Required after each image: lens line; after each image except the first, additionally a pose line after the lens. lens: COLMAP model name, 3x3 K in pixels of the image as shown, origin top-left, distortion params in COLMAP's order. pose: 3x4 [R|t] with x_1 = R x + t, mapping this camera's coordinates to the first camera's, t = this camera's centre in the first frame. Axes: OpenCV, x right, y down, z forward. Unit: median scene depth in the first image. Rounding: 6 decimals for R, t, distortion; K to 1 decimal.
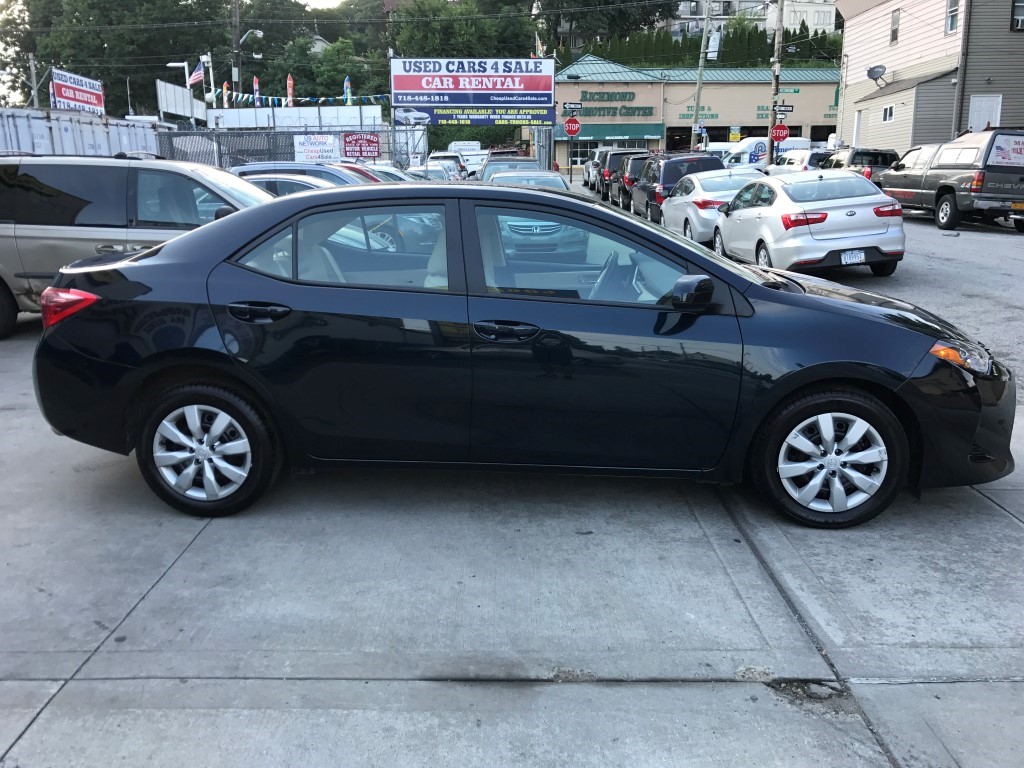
lens RADIAL K [[845.6, 0, 506.4], [0, 845.6, 379.7], [0, 0, 1]] dist [-0.000304, 0.016950]
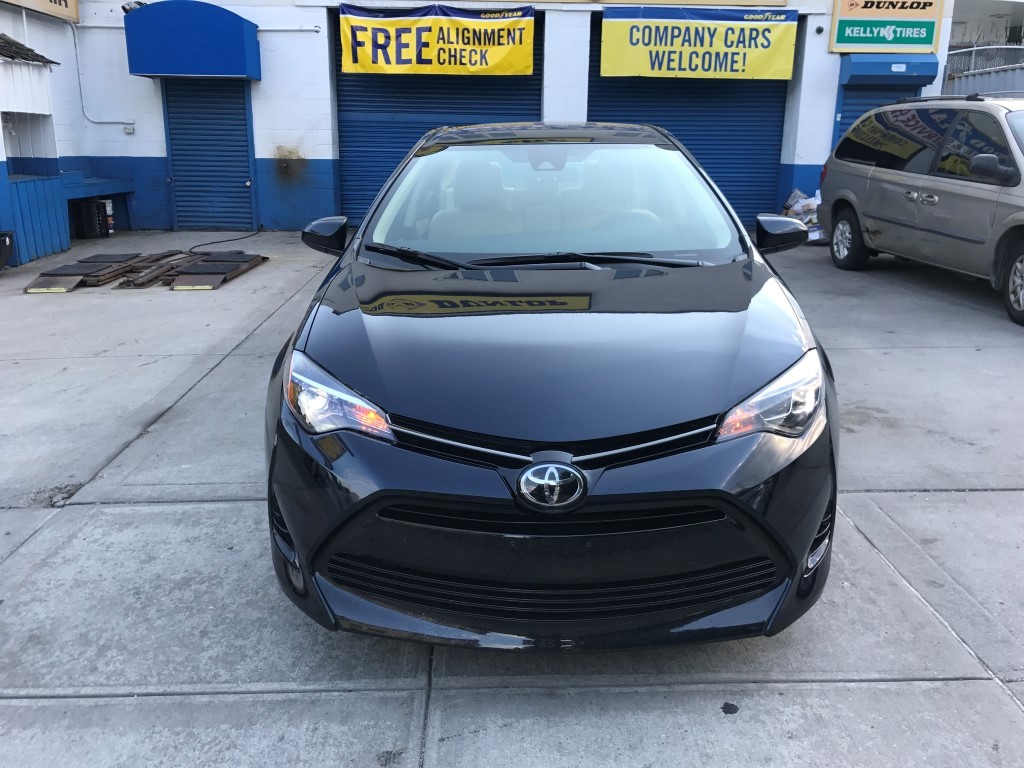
lens RADIAL K [[845.6, 0, 502.1], [0, 845.6, 383.8], [0, 0, 1]] dist [-0.000304, 0.016950]
pose [[0.022686, 0.288381, -0.957247, 1.299206], [-0.227809, 0.933795, 0.275917, -0.276483], [0.973442, 0.211810, 0.086880, 1.210782]]
